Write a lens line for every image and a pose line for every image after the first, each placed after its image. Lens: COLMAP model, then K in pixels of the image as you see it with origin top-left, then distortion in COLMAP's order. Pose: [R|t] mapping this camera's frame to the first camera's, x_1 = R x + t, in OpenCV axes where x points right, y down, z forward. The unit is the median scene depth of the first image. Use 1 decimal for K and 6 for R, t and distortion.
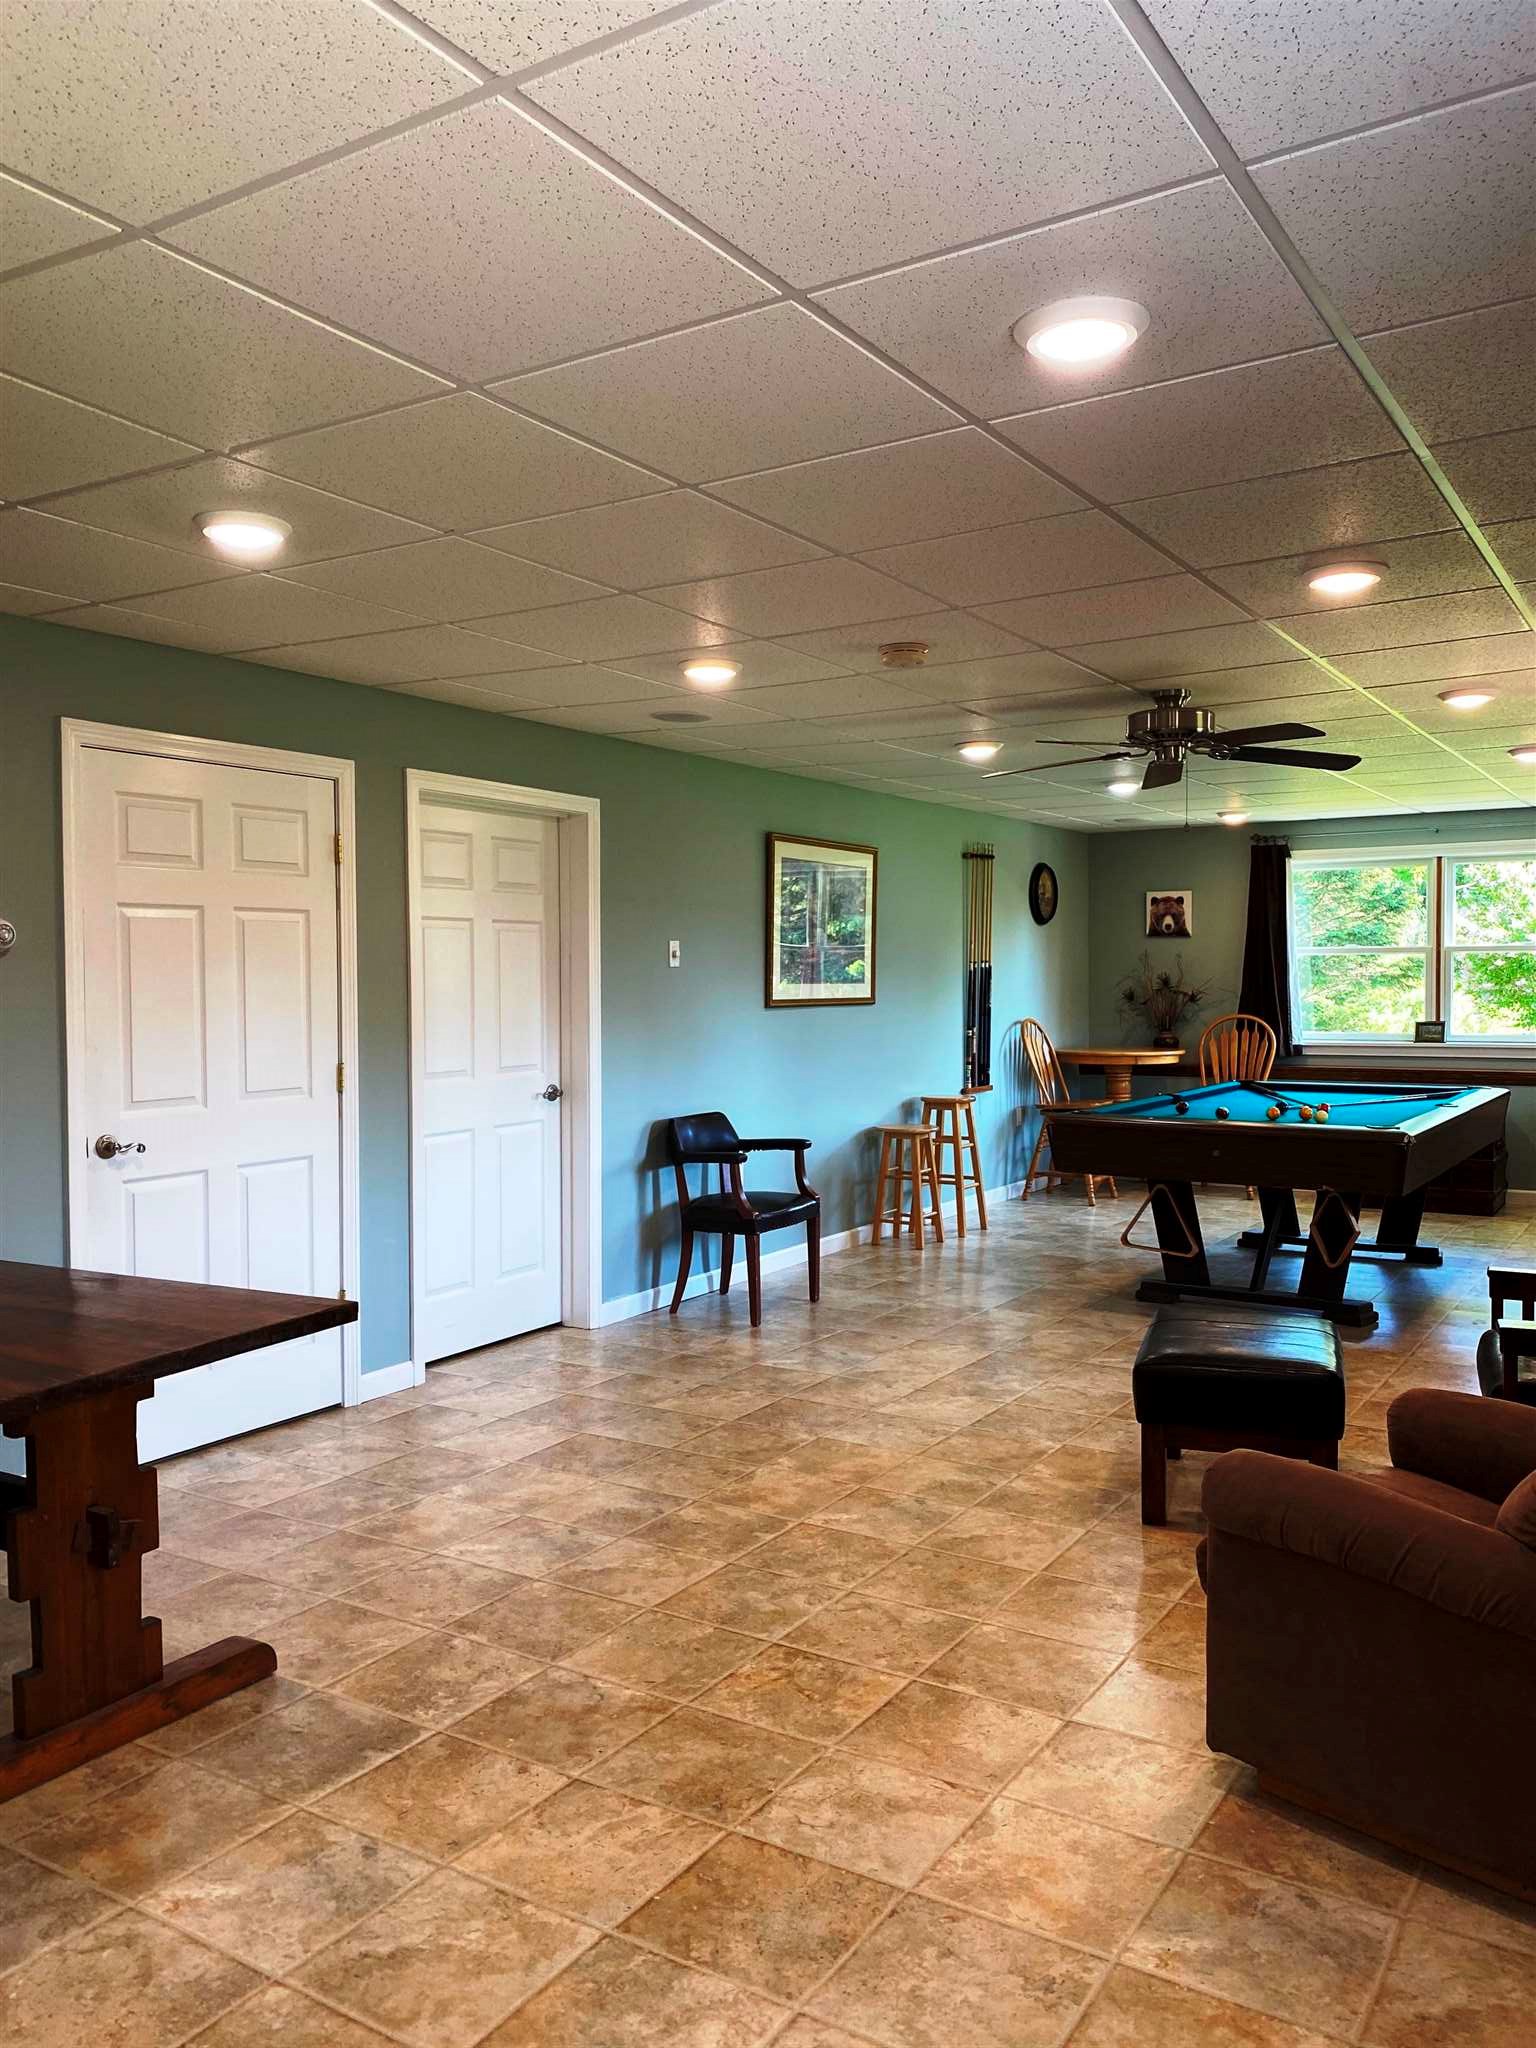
lens RADIAL K [[1560.6, 0, 766.8], [0, 1560.6, 1024.2], [0, 0, 1]] dist [0.048621, 0.000595]
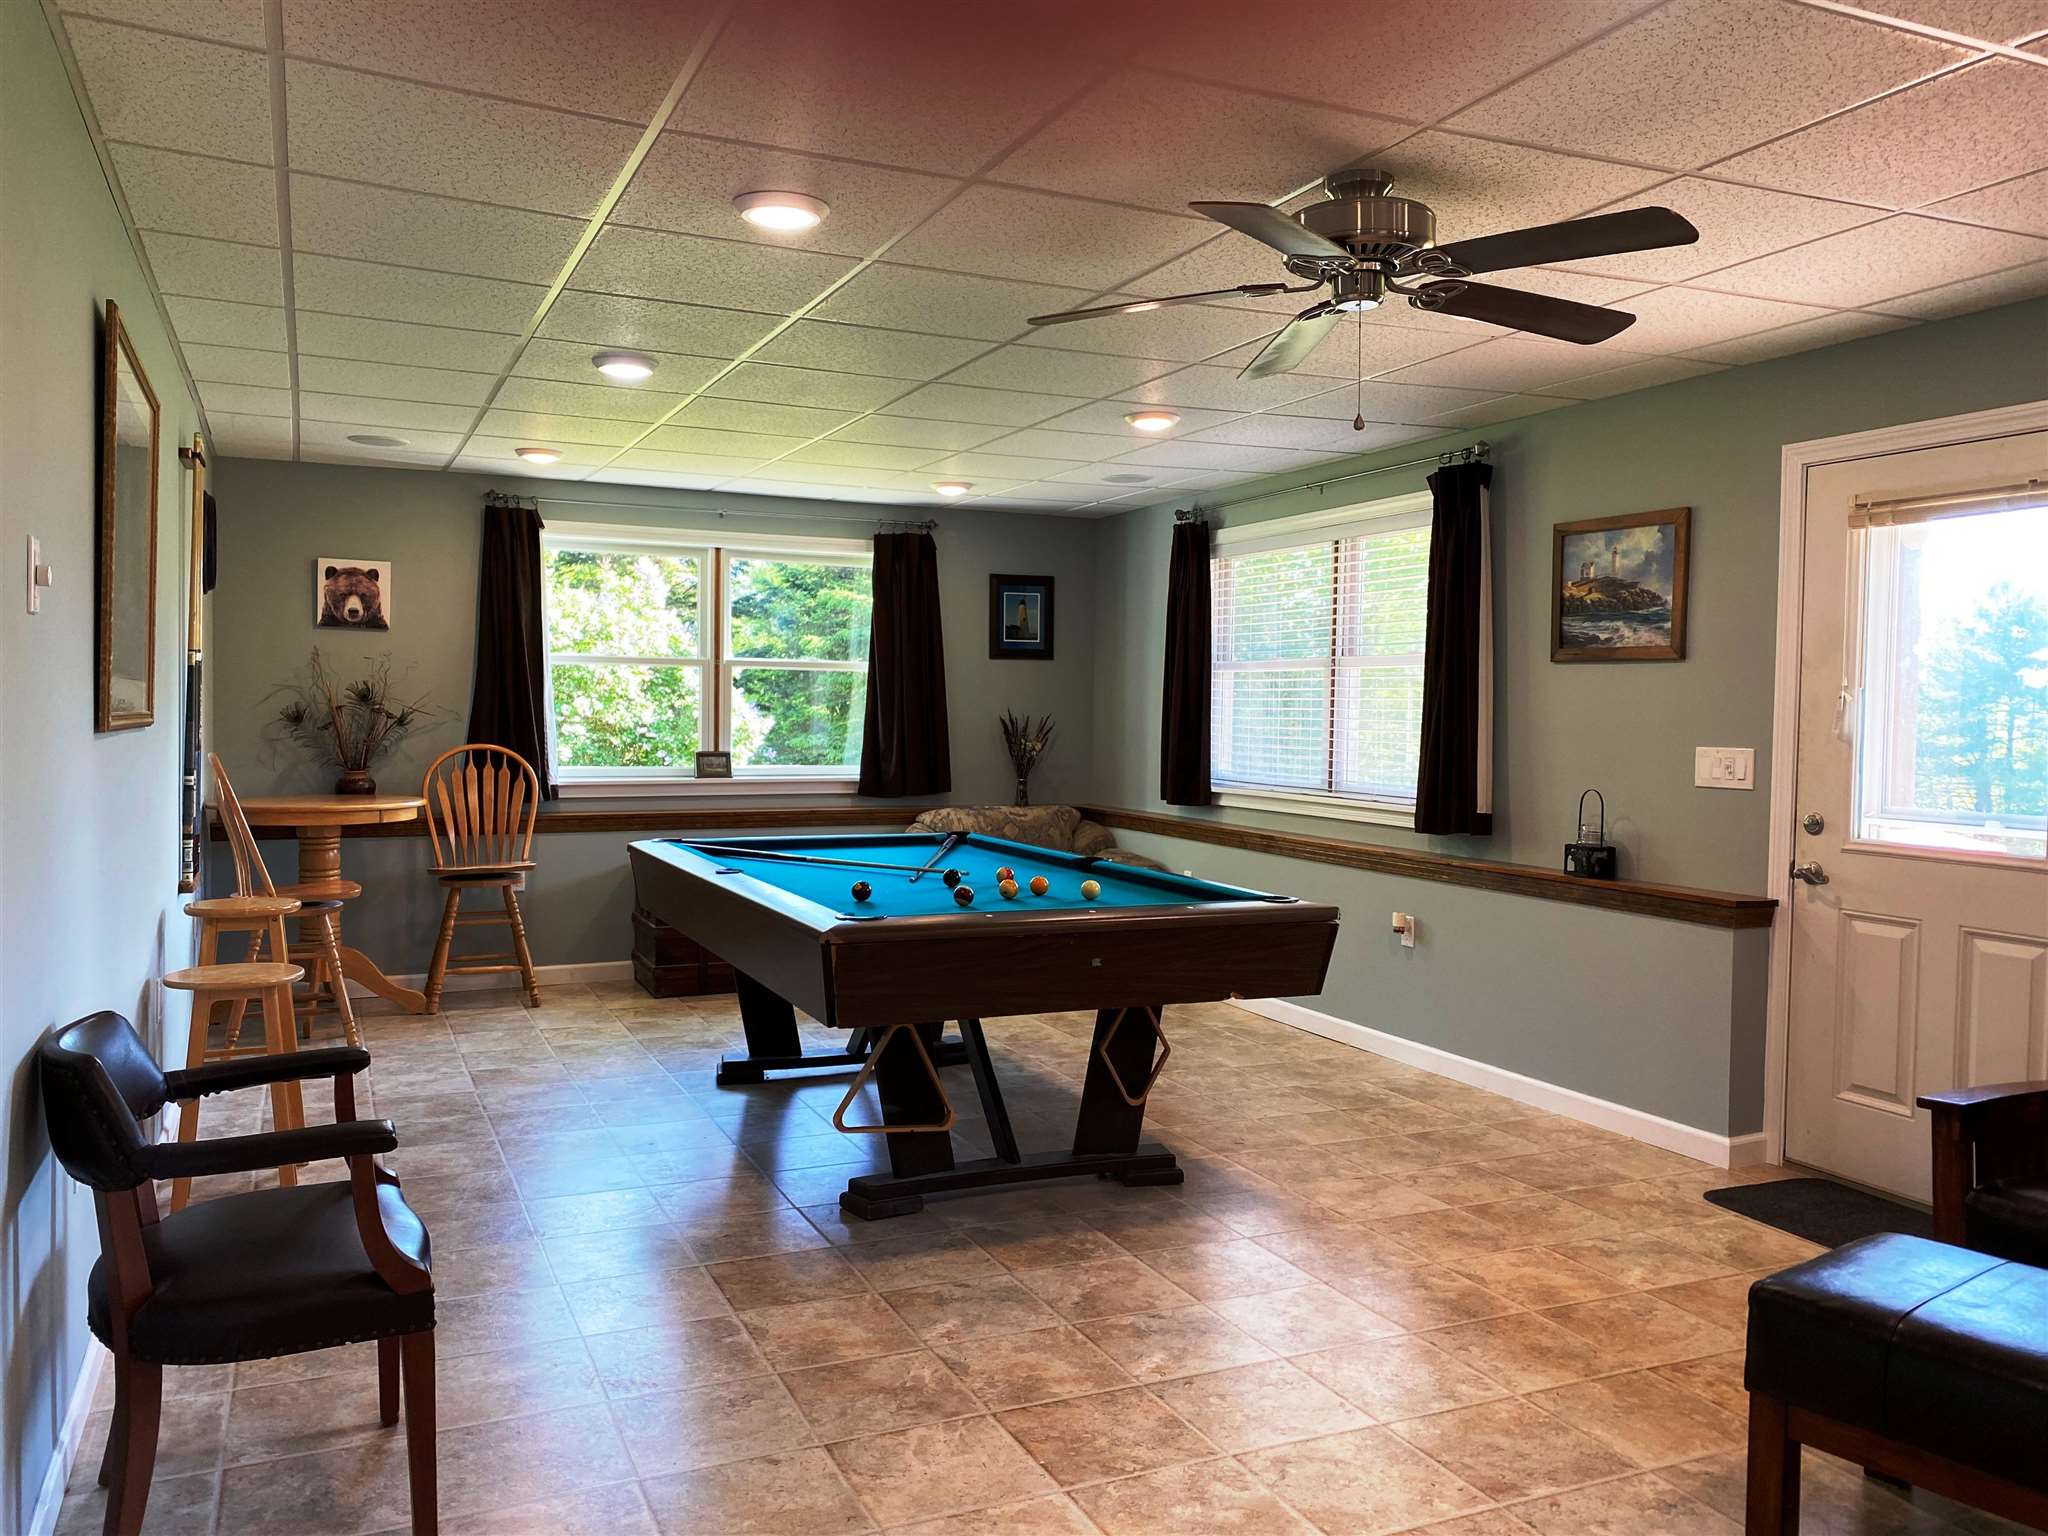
lens RADIAL K [[1560.6, 0, 1021.2], [0, 1560.6, 767.4], [0, 0, 1]] dist [0.048621, 0.000595]
pose [[0.552150, -0.018174, 0.833547, -0.150729], [0.011467, 0.999833, 0.014203, -0.002994], [-0.833666, 0.001715, 0.552266, 0.408223]]
